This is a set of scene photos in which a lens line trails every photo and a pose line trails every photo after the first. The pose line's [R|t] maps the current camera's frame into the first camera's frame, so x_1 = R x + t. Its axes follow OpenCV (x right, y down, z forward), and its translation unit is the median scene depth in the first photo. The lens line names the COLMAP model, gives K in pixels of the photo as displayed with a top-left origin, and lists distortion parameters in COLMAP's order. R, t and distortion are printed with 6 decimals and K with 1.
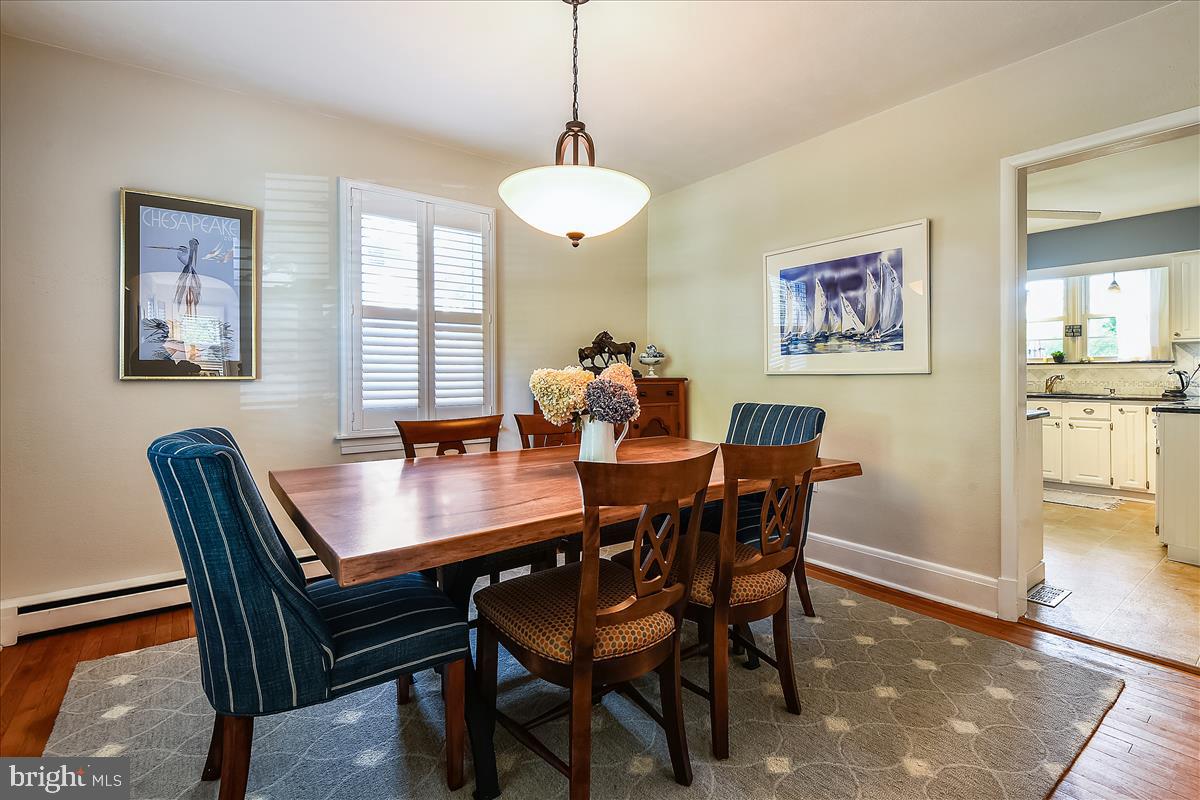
lens RADIAL K [[555.7, 0, 604.1], [0, 555.7, 389.3], [0, 0, 1]] dist [-0.020945, -0.000641]
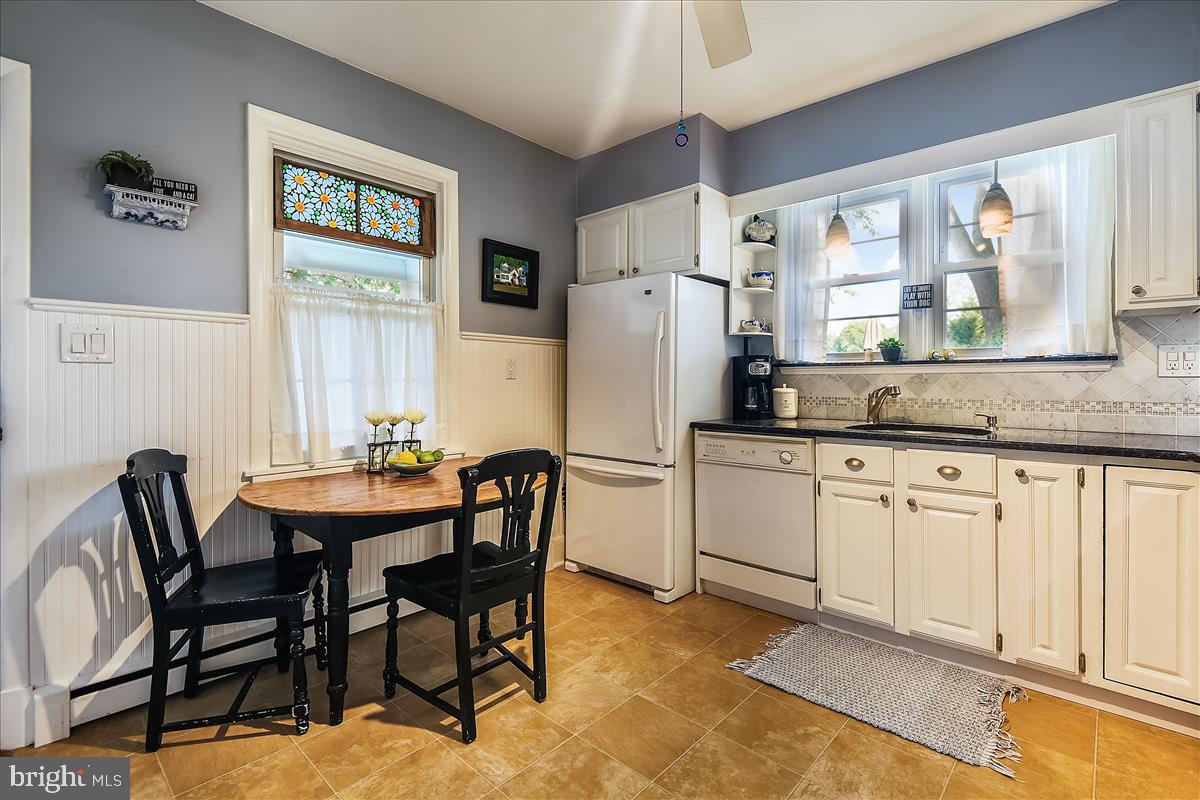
lens RADIAL K [[555.7, 0, 604.1], [0, 555.7, 389.3], [0, 0, 1]] dist [-0.020945, -0.000641]
pose [[0.982554, 0.001641, 0.185972, 0.528370], [0.000334, 0.999944, -0.010589, -0.019433], [-0.185979, 0.010466, 0.982498, 0.610860]]
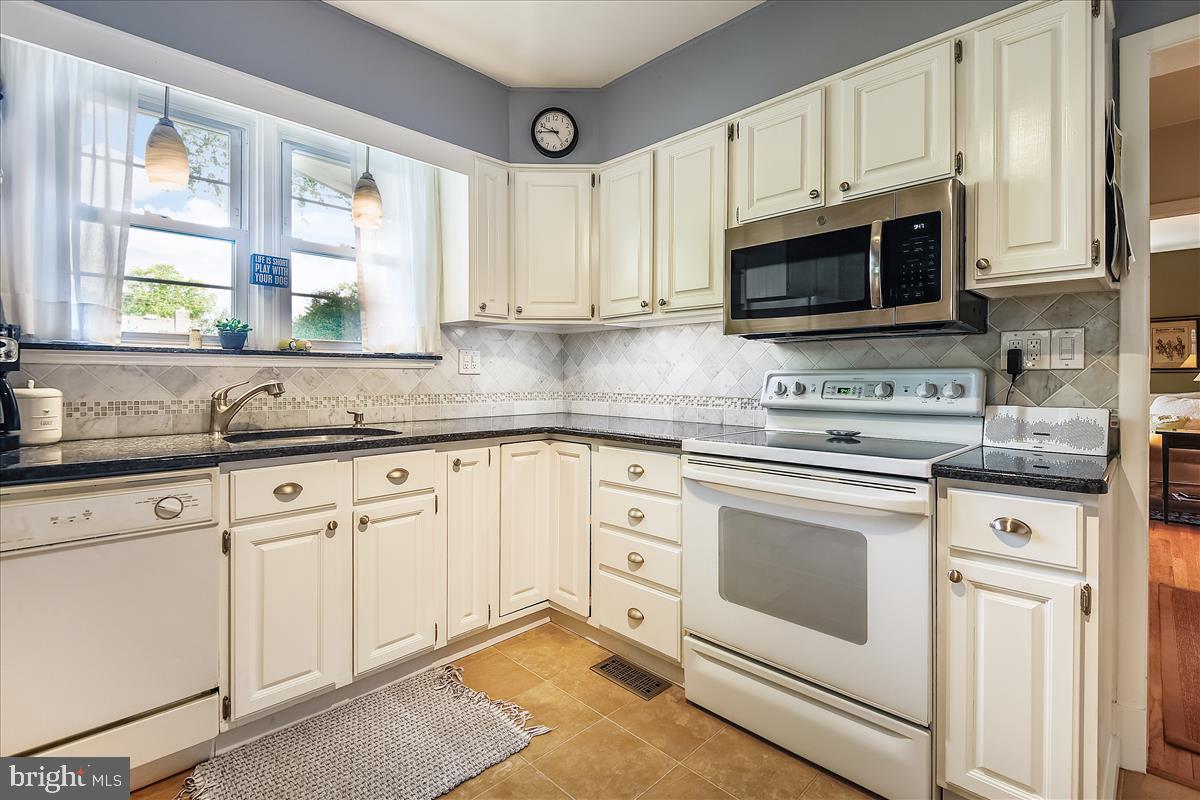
lens RADIAL K [[549.0, 0, 606.5], [0, 549.0, 382.5], [0, 0, 1]] dist [0.002774, -0.000147]
pose [[-0.164869, -0.002567, 0.986312, 0.461672], [0.022217, 0.999733, 0.006316, -0.025050], [-0.986065, 0.022954, -0.164768, 0.891132]]
